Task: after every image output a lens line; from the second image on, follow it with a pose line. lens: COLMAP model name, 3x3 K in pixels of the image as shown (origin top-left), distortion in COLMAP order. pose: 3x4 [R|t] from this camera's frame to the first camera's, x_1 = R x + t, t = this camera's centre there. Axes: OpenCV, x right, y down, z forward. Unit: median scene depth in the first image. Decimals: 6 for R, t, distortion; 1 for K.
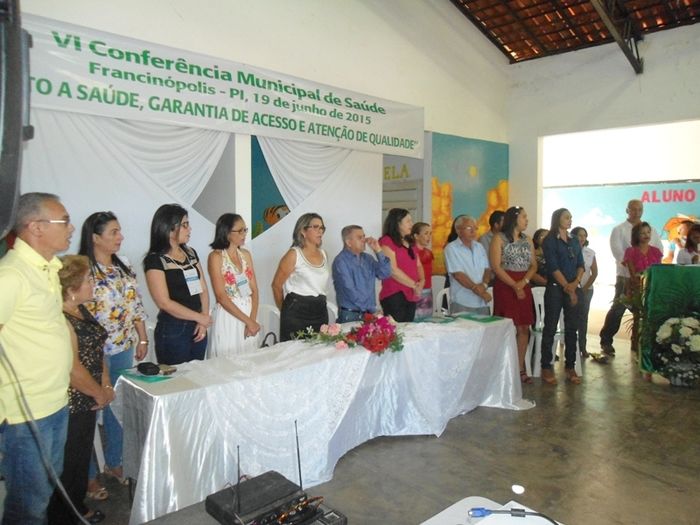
lens RADIAL K [[507.4, 0, 336.7], [0, 507.4, 235.1], [0, 0, 1]] dist [-0.043106, 0.021746]
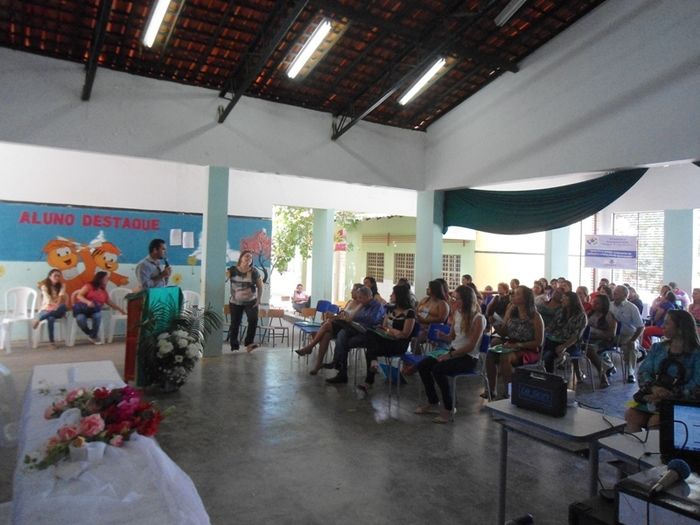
lens RADIAL K [[507.4, 0, 336.7], [0, 507.4, 236.5], [0, 0, 1]] dist [-0.043106, 0.021746]
pose [[0.171922, 0.031205, 0.984616, -0.405702], [-0.002447, 0.999509, -0.031250, -0.019111], [-0.985107, 0.002963, 0.171914, 0.429134]]
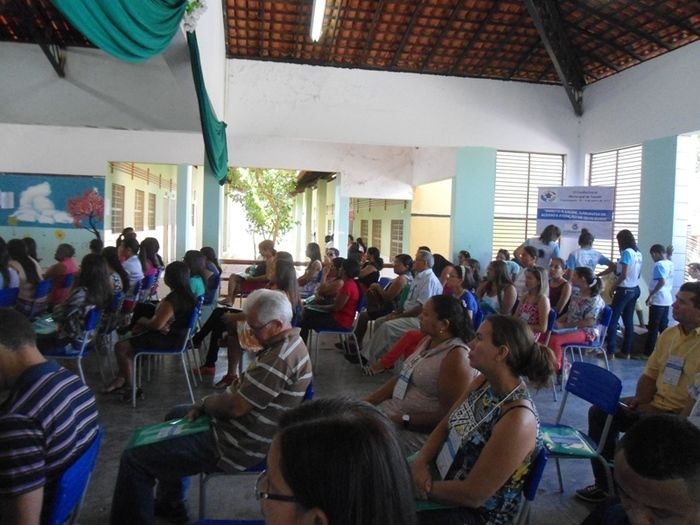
lens RADIAL K [[507.4, 0, 326.2], [0, 507.4, 225.8], [0, 0, 1]] dist [-0.043106, 0.021746]
pose [[0.543133, 0.005068, 0.839632, 0.495391], [-0.005151, 0.999983, -0.002705, 0.031055], [-0.839631, -0.002856, 0.543150, -0.726471]]
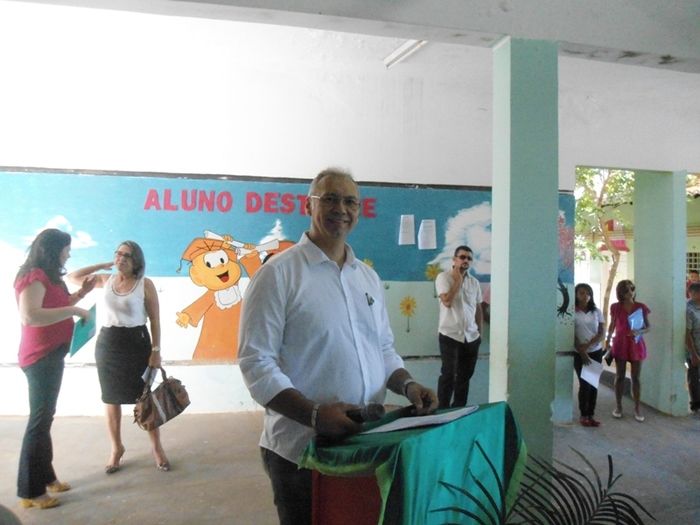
lens RADIAL K [[507.4, 0, 354.4], [0, 507.4, 256.5], [0, 0, 1]] dist [-0.043106, 0.021746]
pose [[0.493130, -0.010719, 0.869890, 0.430512], [0.009377, 0.999931, 0.007005, -0.027668], [-0.869905, 0.004703, 0.493197, 0.945399]]
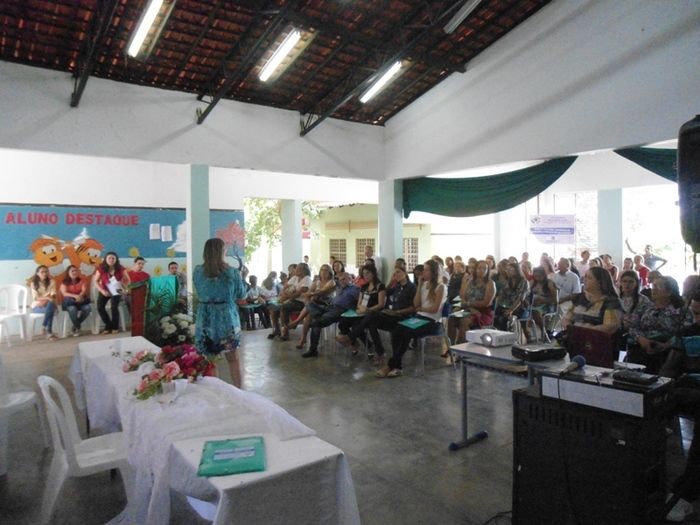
lens RADIAL K [[507.4, 0, 334.2], [0, 507.4, 237.2], [0, 0, 1]] dist [-0.043106, 0.021746]
pose [[0.088849, 0.001715, 0.996044, -0.583129], [0.038656, 0.999239, -0.005169, -0.013560], [-0.995295, 0.038963, 0.088715, 0.465015]]
